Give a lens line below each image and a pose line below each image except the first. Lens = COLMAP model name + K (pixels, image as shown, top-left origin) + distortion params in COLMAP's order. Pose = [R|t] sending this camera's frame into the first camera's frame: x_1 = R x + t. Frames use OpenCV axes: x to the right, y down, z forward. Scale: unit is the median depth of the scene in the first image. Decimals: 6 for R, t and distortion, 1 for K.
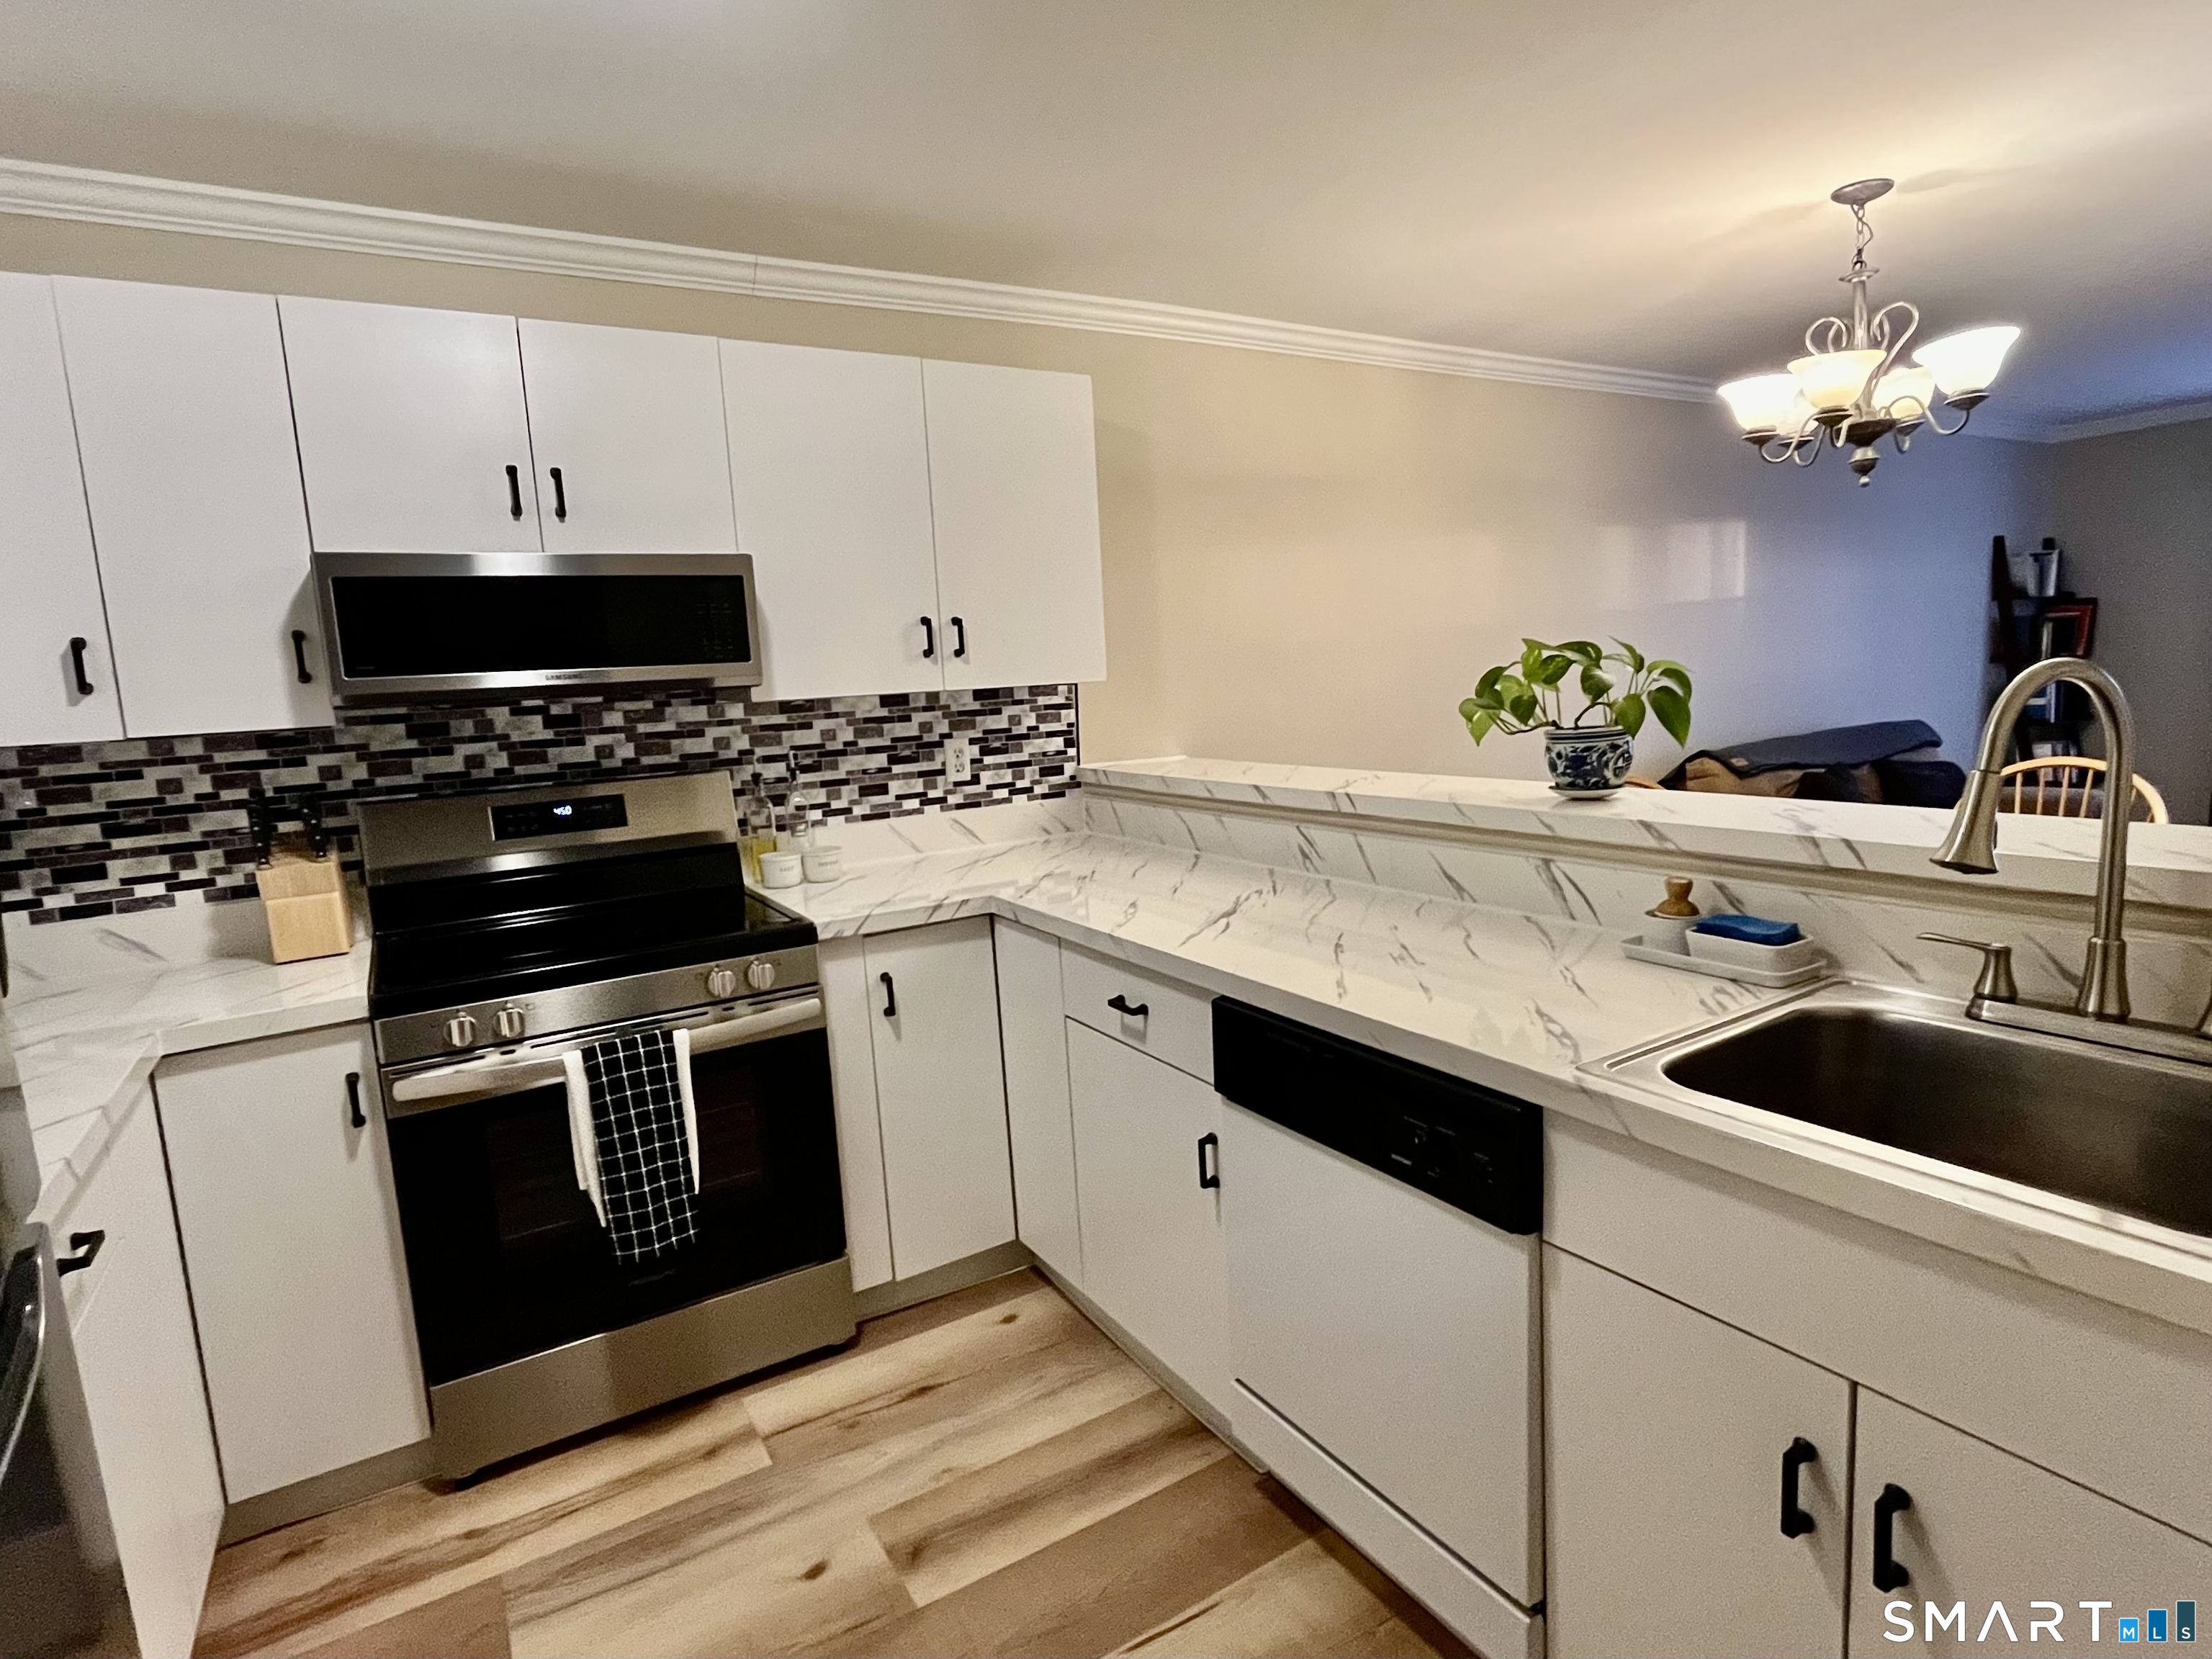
lens RADIAL K [[1168.3, 0, 1104.7], [0, 1168.3, 834.6], [0, 0, 1]] dist [-0.003699, -0.000107]
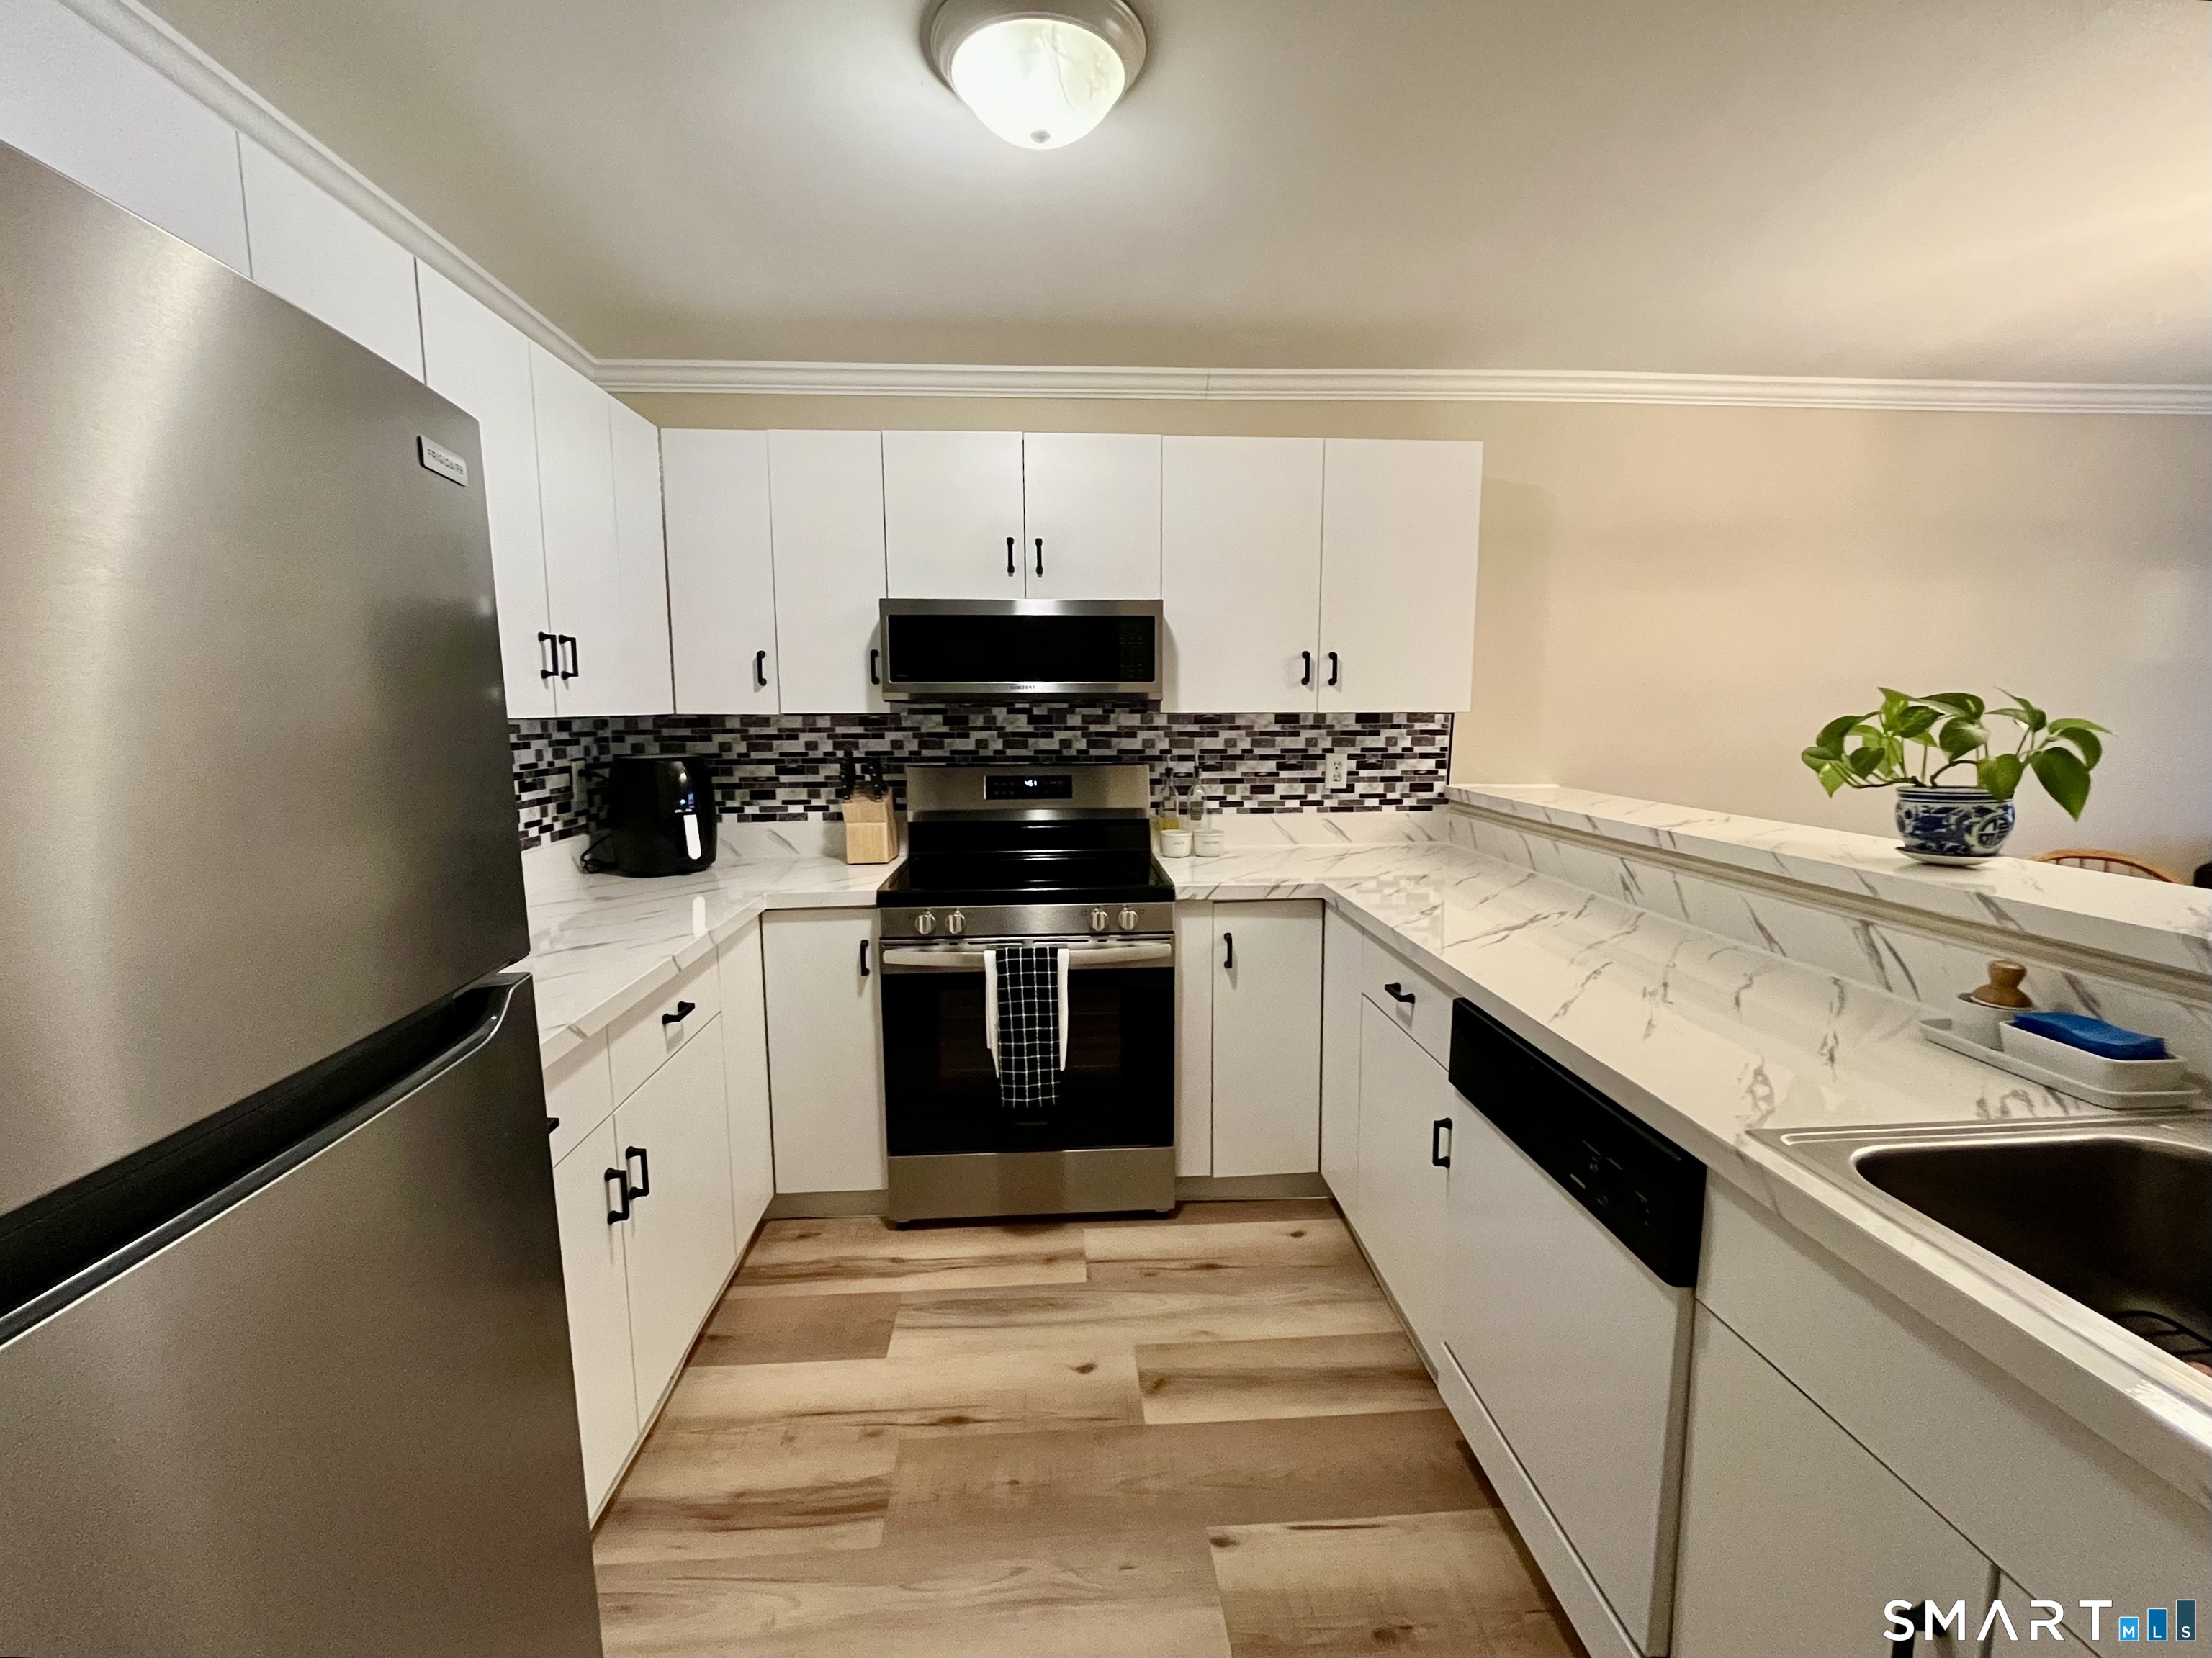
lens RADIAL K [[939.3, 0, 1096.2], [0, 939.3, 832.4], [0, 0, 1]] dist [-0.005360, 0.000735]
pose [[0.881469, 0.110802, -0.459059, 0.149416], [-0.108634, 0.993591, 0.031226, -0.005960], [0.459577, 0.022345, 0.887857, 0.038164]]
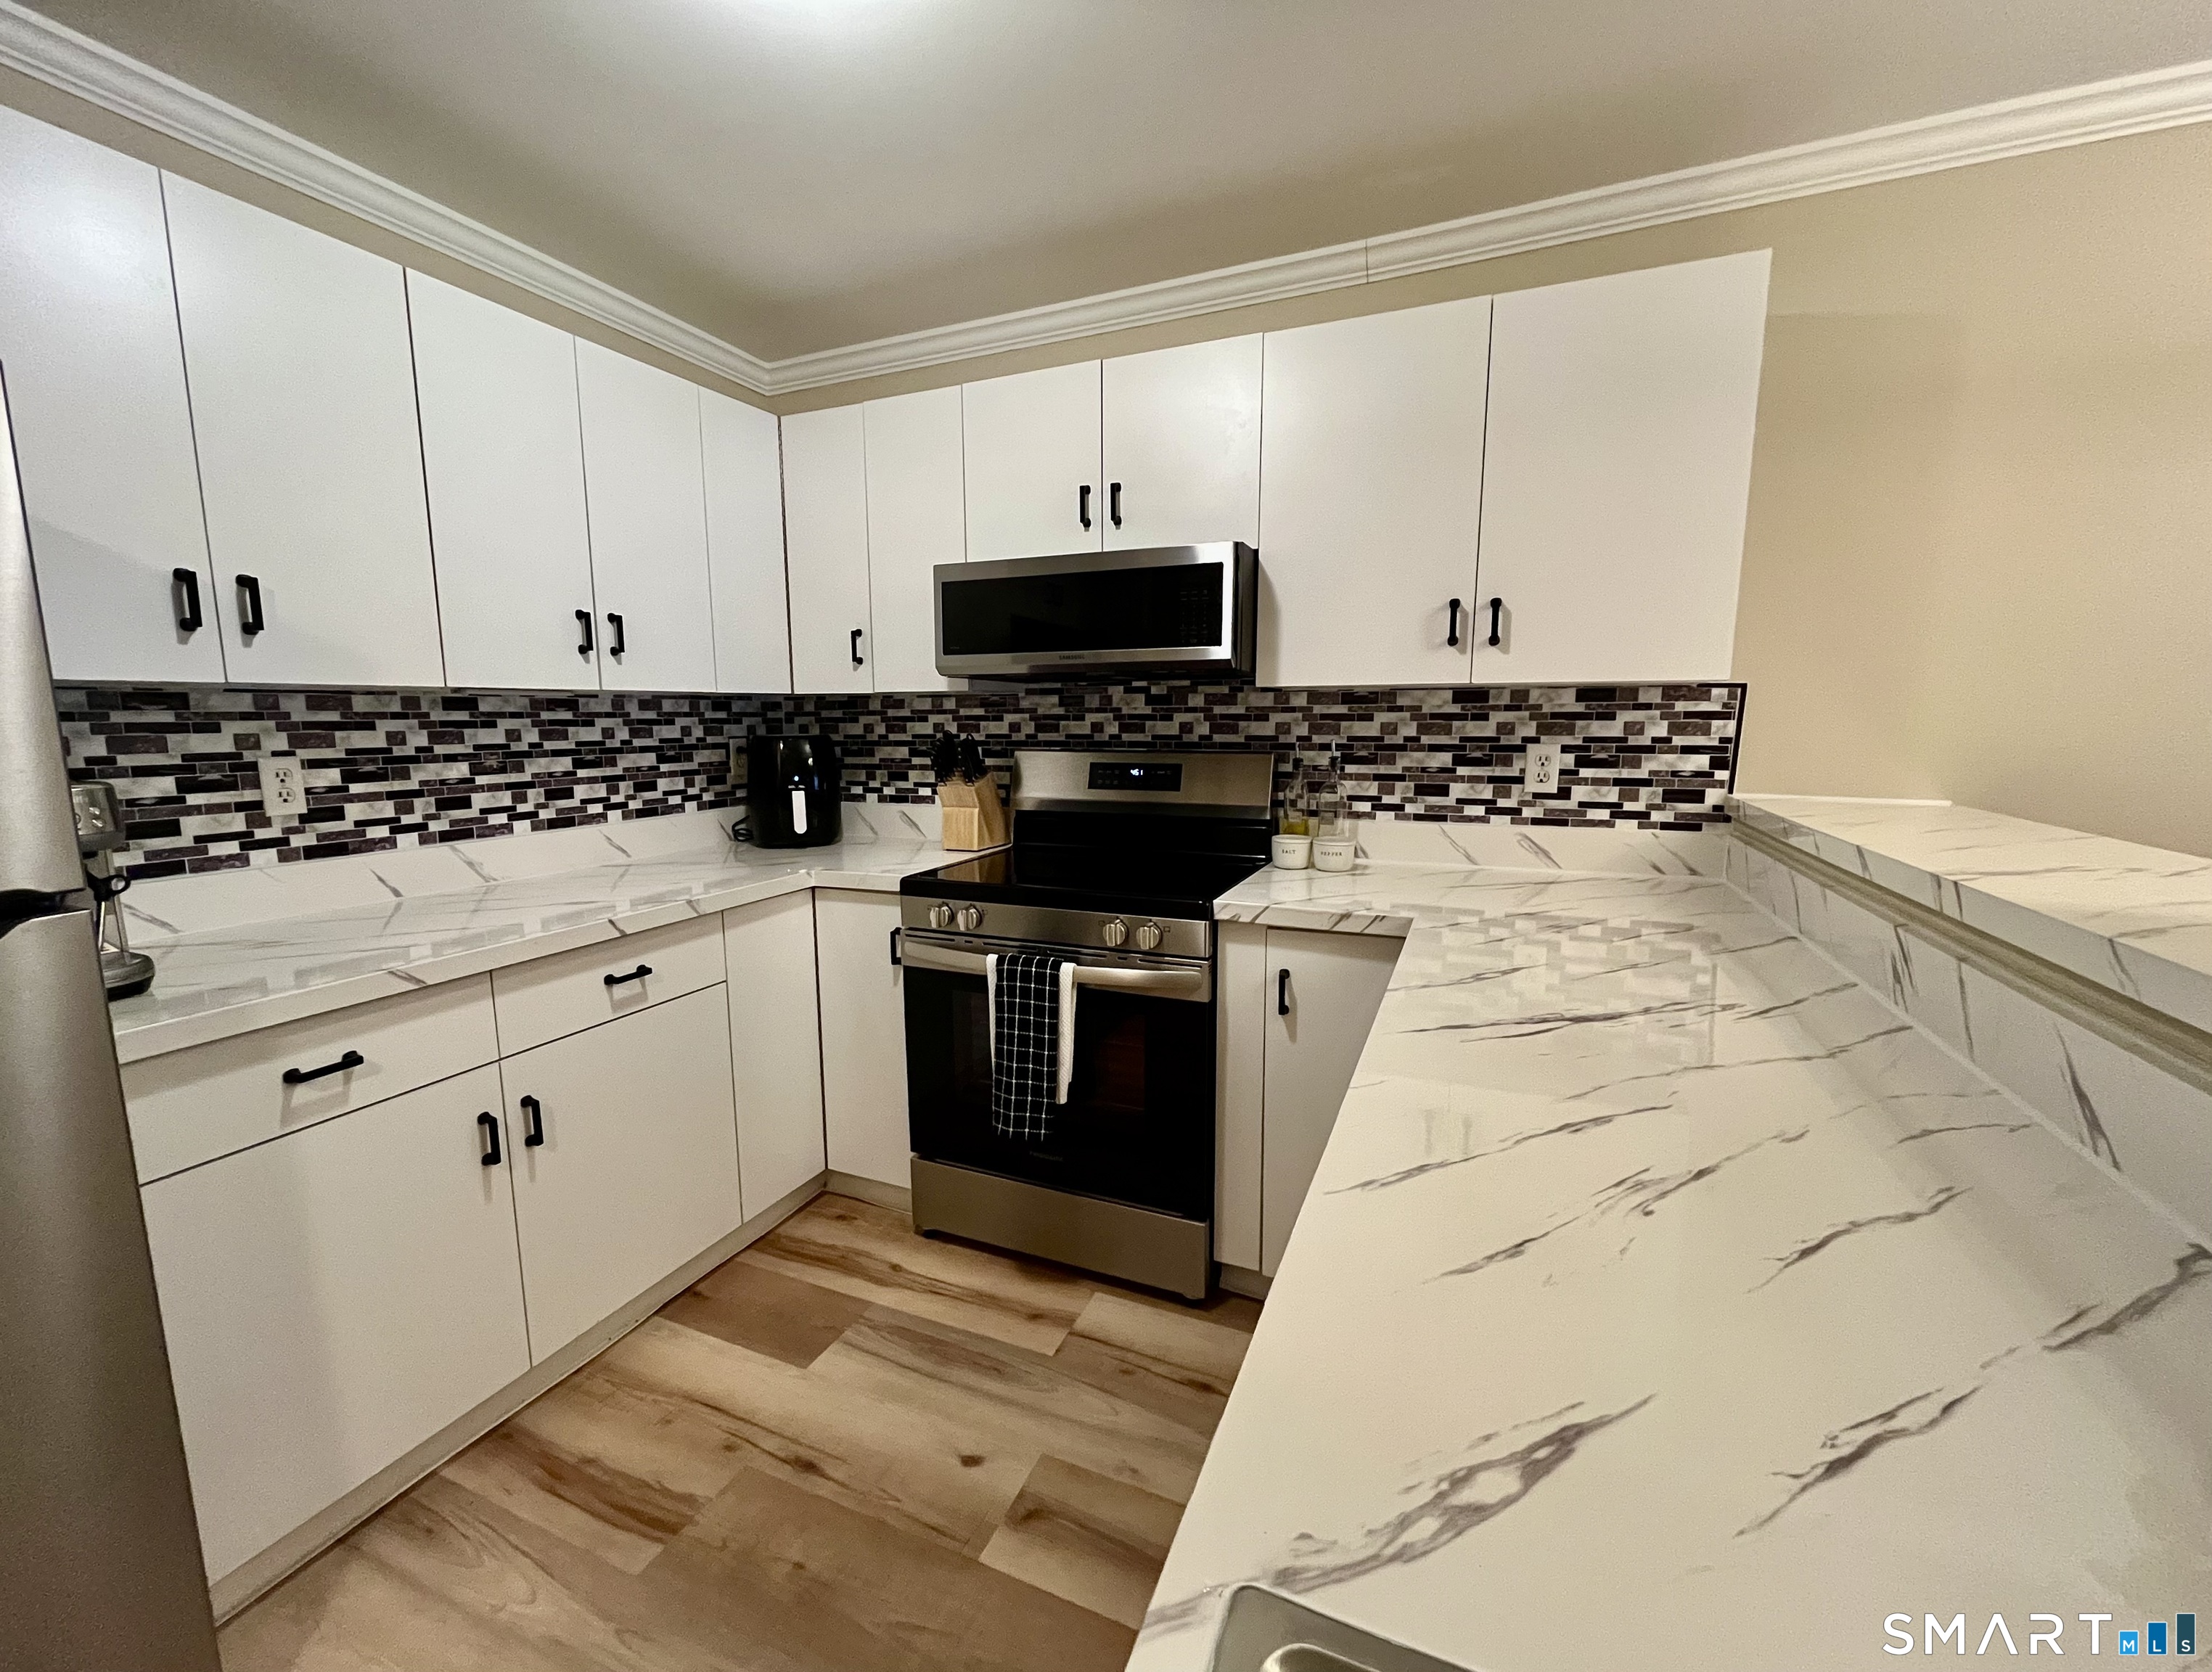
lens RADIAL K [[916.9, 0, 1067.0], [0, 916.9, 851.8], [0, 0, 1]] dist [-0.003343, 0.000030]
pose [[0.562449, 0.172520, -0.808634, 0.332607], [-0.141232, 0.983663, 0.111628, -0.040112], [0.814681, 0.051420, 0.577625, 0.440323]]
